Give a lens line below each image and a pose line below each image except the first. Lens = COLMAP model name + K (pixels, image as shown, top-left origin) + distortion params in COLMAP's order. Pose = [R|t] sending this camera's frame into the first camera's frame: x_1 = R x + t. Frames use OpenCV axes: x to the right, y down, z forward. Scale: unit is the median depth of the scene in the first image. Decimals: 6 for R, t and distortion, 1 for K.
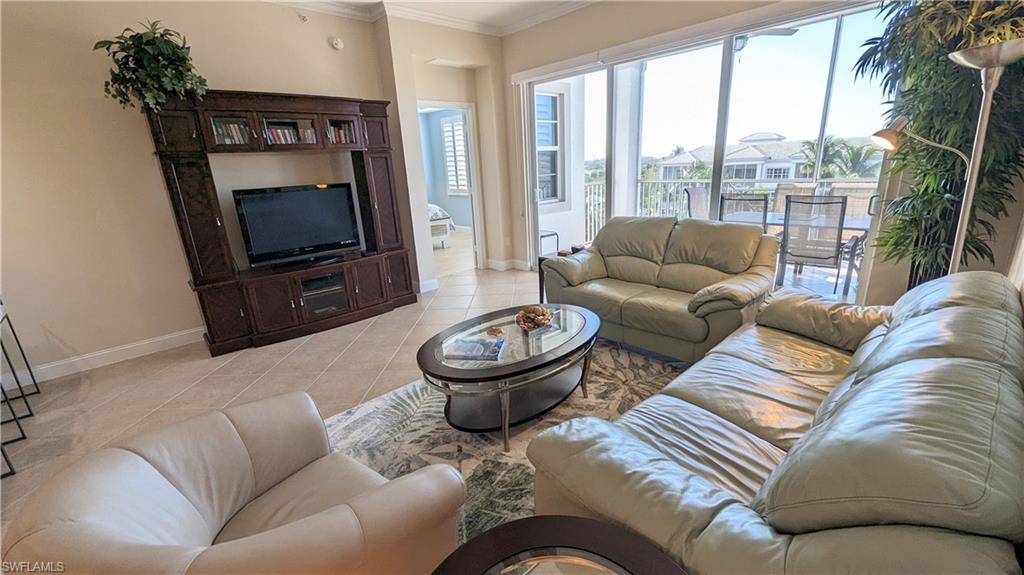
lens RADIAL K [[412.7, 0, 510.2], [0, 412.7, 297.1], [0, 0, 1]] dist [0.001144, 0.000079]
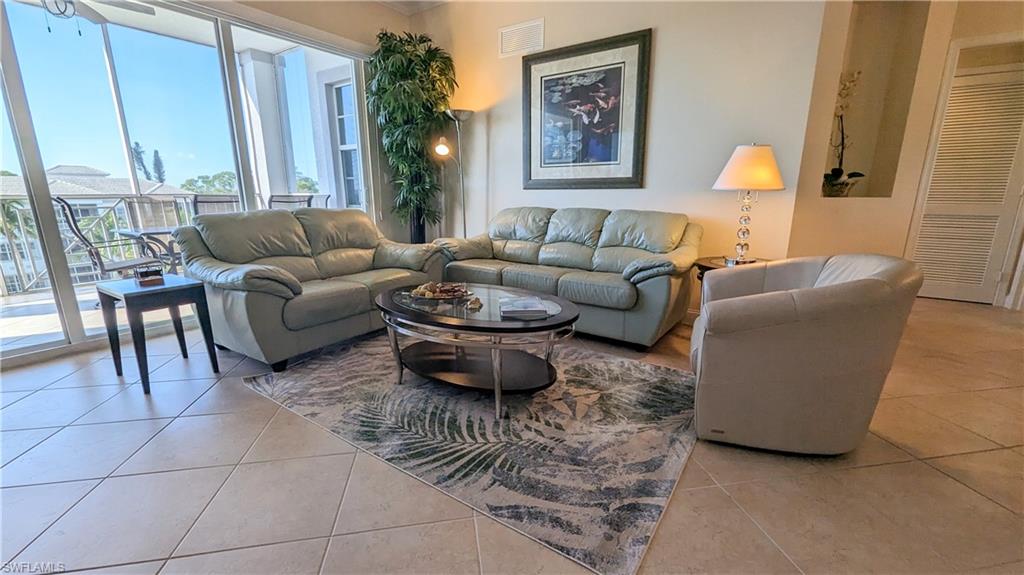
lens RADIAL K [[425.4, 0, 515.1], [0, 425.4, 291.7], [0, 0, 1]] dist [0.001264, -0.000158]
pose [[-0.214576, -0.175619, 0.960789, -0.937566], [0.308228, 0.921258, 0.237231, -0.127314], [-0.926797, 0.347046, -0.143549, 1.051498]]
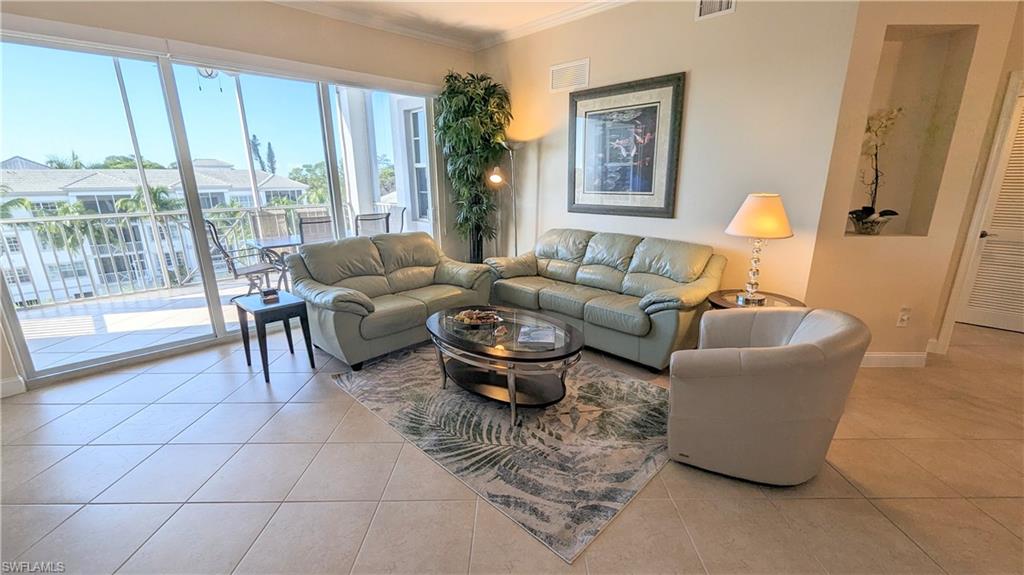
lens RADIAL K [[425.4, 0, 515.1], [0, 425.4, 291.7], [0, 0, 1]] dist [0.001264, -0.000158]
pose [[-0.038605, -0.214847, 0.975884, -1.136775], [0.313747, 0.924618, 0.215972, -0.246933], [-0.948721, 0.314519, 0.031712, 0.902851]]
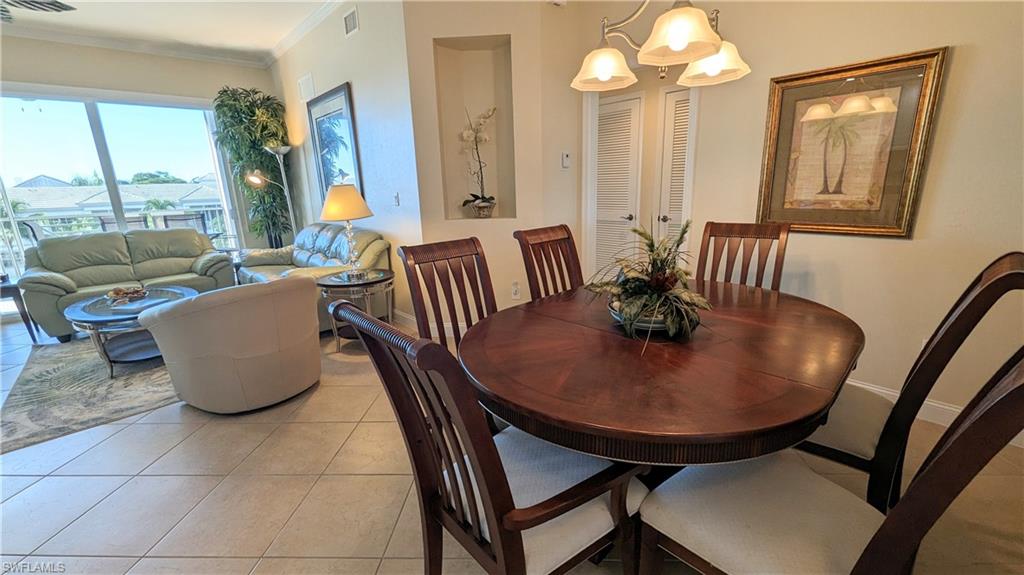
lens RADIAL K [[423.3, 0, 516.7], [0, 423.3, 291.5], [0, 0, 1]] dist [0.002032, 0.000235]
pose [[0.004041, -0.202026, 0.979372, -1.380159], [0.336312, 0.922605, 0.188929, 0.224752], [-0.941742, 0.328611, 0.071672, -0.313352]]
